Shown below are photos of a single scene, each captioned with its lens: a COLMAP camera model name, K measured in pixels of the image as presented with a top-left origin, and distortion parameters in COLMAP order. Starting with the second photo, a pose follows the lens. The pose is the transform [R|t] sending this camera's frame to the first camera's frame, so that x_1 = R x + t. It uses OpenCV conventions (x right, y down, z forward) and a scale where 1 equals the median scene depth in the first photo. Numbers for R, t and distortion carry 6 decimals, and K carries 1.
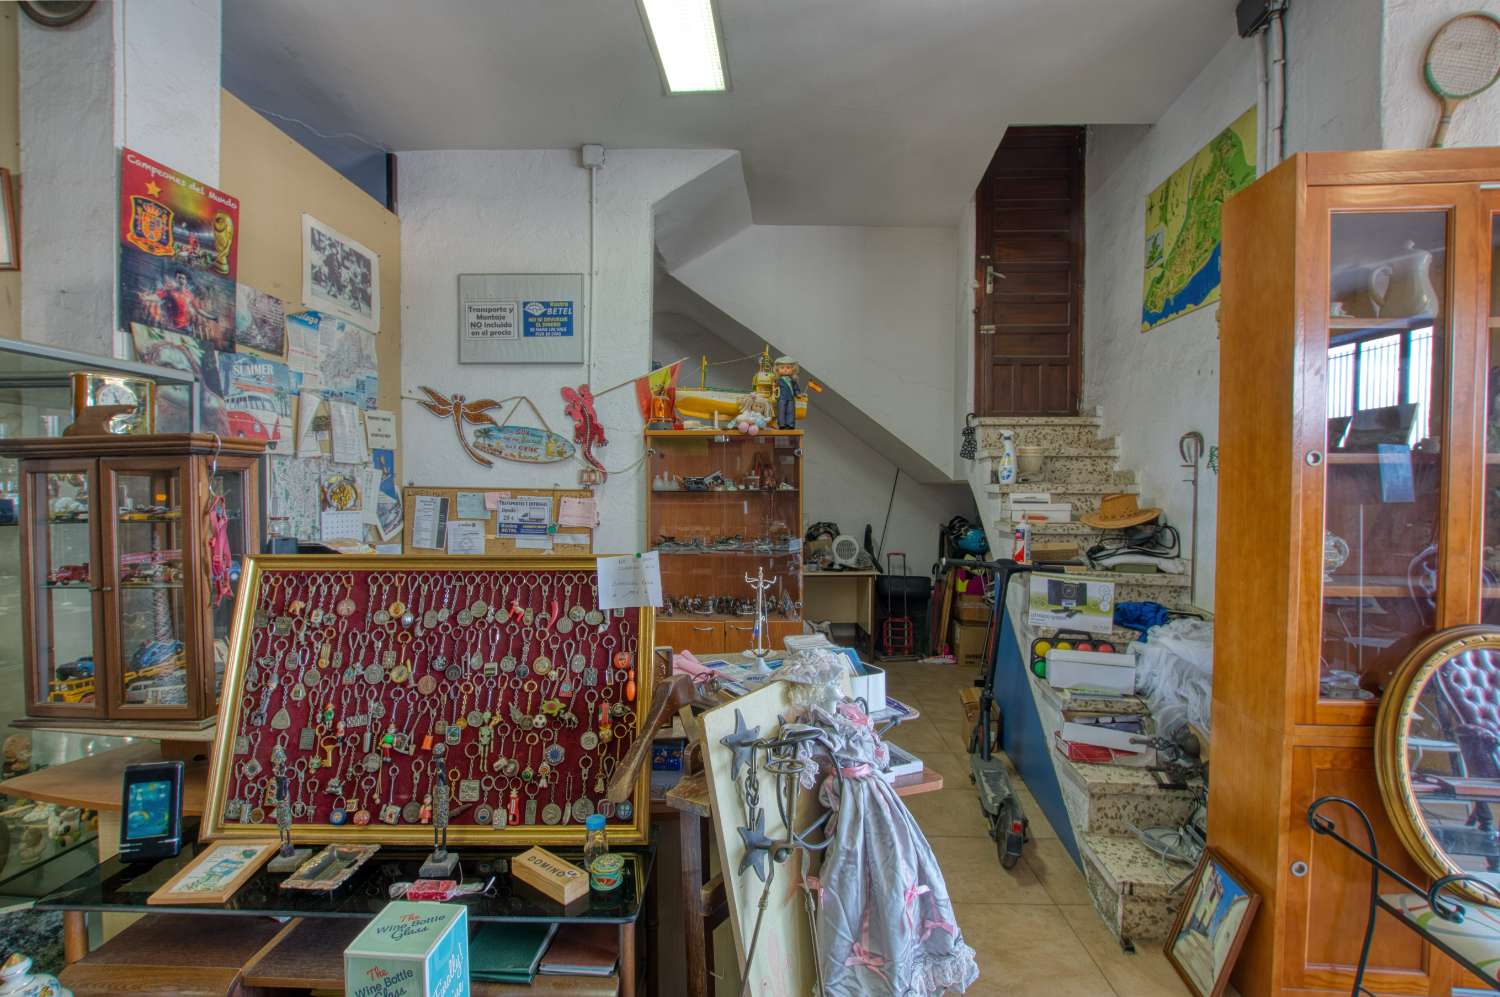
lens RADIAL K [[661.4, 0, 744.6], [0, 661.4, 503.1], [0, 0, 1]] dist [-0.027083, 0.002022]
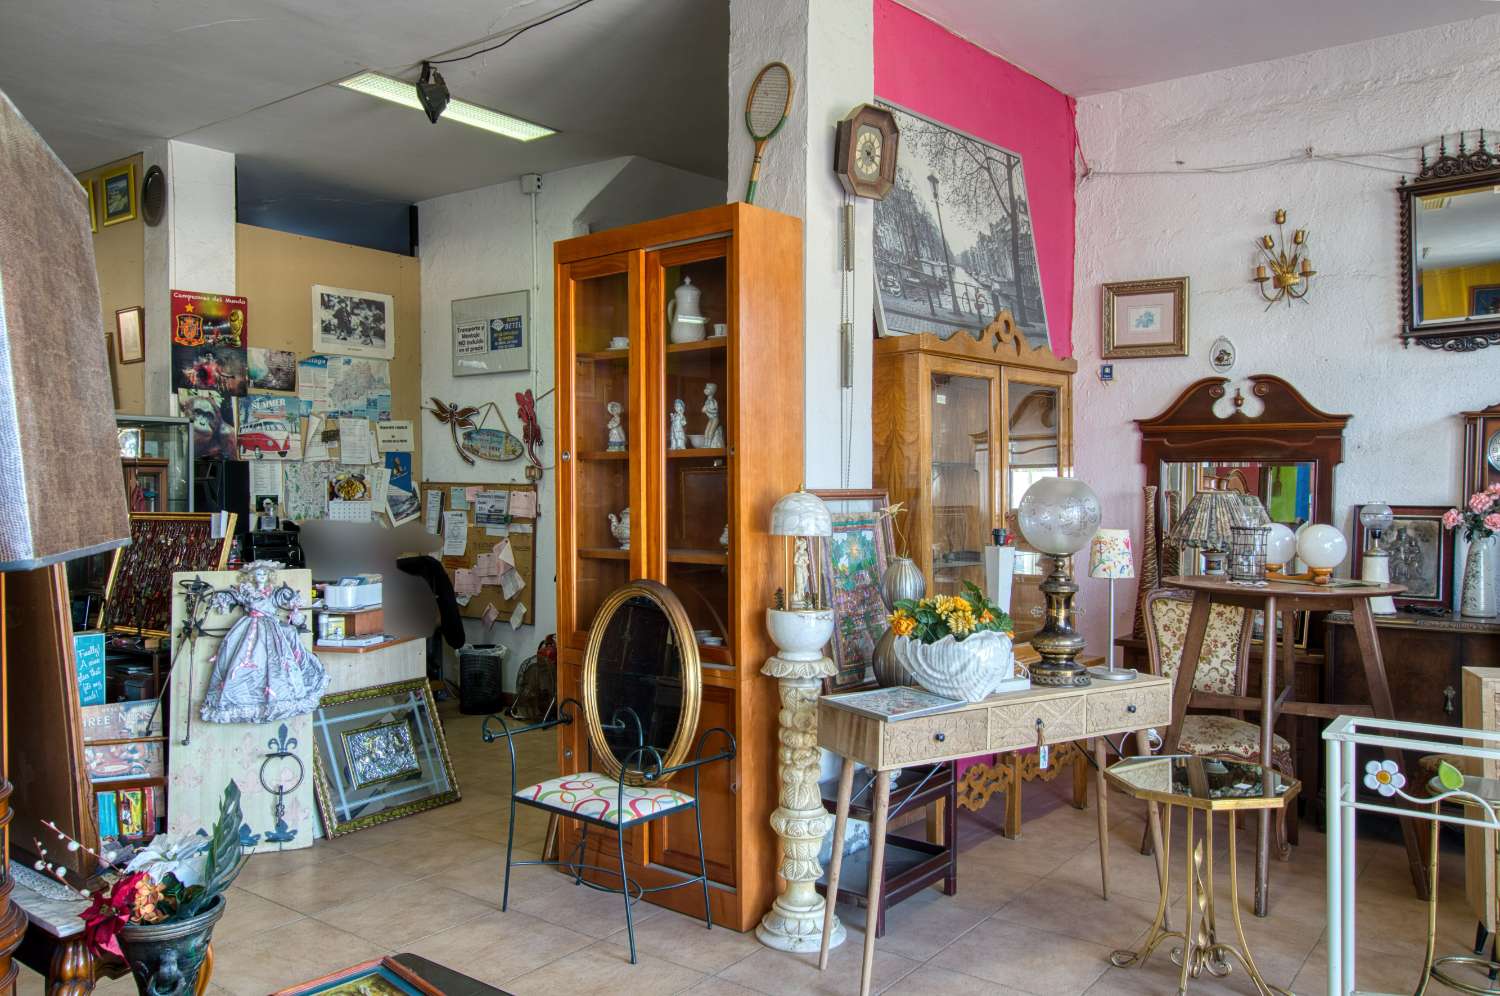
lens RADIAL K [[1125.3, 0, 755.9], [0, 1125.3, 499.3], [0, 0, 1]] dist [-0.004210, 0.013481]
pose [[0.823294, 0.002682, -0.567609, 1.330584], [-0.008873, 0.999927, -0.008145, 0.019888], [0.567546, 0.011742, 0.823258, -0.395344]]
